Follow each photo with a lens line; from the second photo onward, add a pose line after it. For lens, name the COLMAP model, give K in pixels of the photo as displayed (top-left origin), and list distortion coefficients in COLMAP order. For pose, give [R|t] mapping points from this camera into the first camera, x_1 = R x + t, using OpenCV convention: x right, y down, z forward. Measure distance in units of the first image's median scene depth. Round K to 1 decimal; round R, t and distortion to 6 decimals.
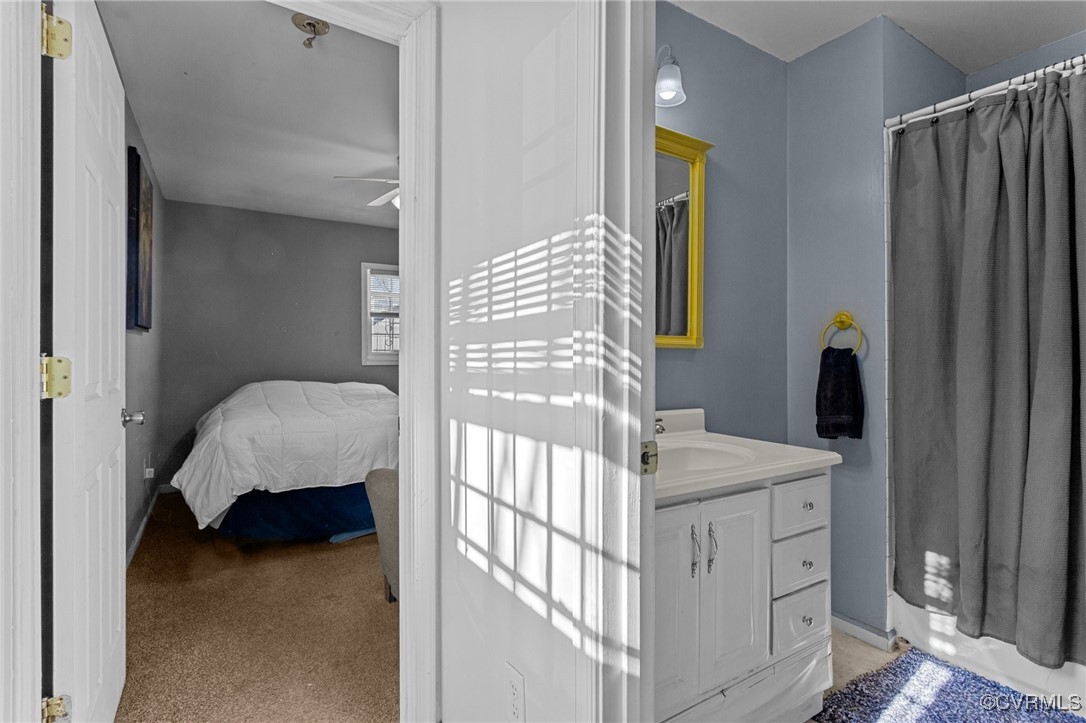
lens RADIAL K [[512.3, 0, 550.0], [0, 512.3, 363.4], [0, 0, 1]] dist [-0.001930, 0.000287]
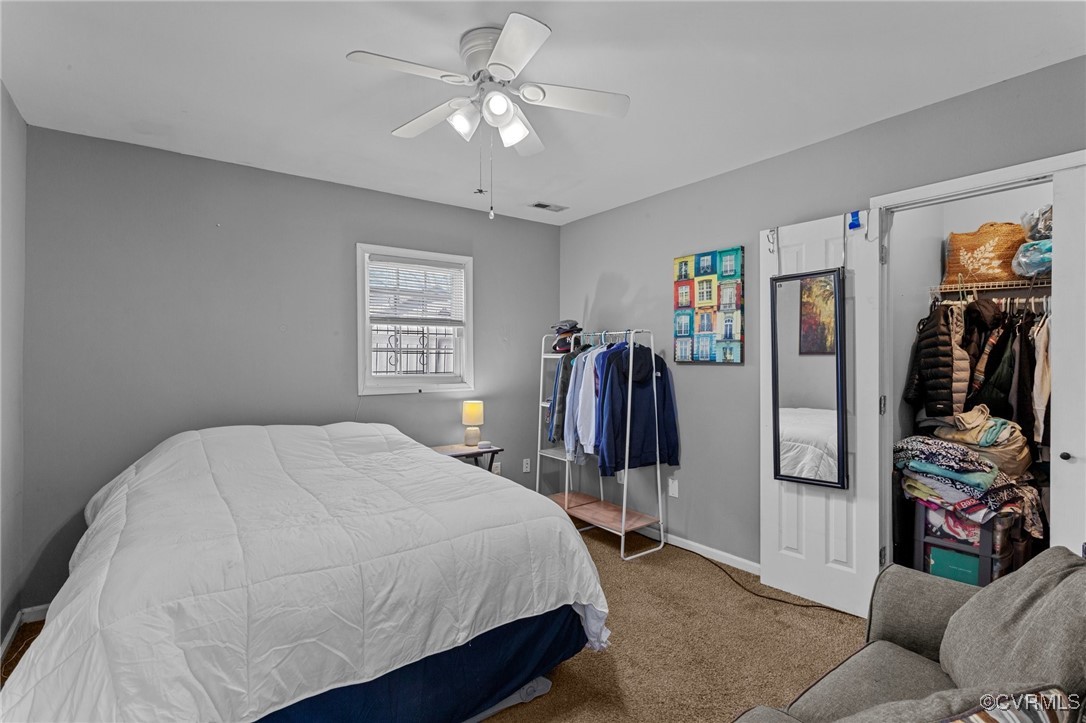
lens RADIAL K [[512.3, 0, 550.0], [0, 512.3, 363.4], [0, 0, 1]] dist [-0.001930, 0.000287]
pose [[0.996710, -0.005150, 0.080884, -0.199205], [0.005160, 0.999987, 0.000080, -0.043731], [-0.080883, 0.000337, 0.996724, 0.359512]]
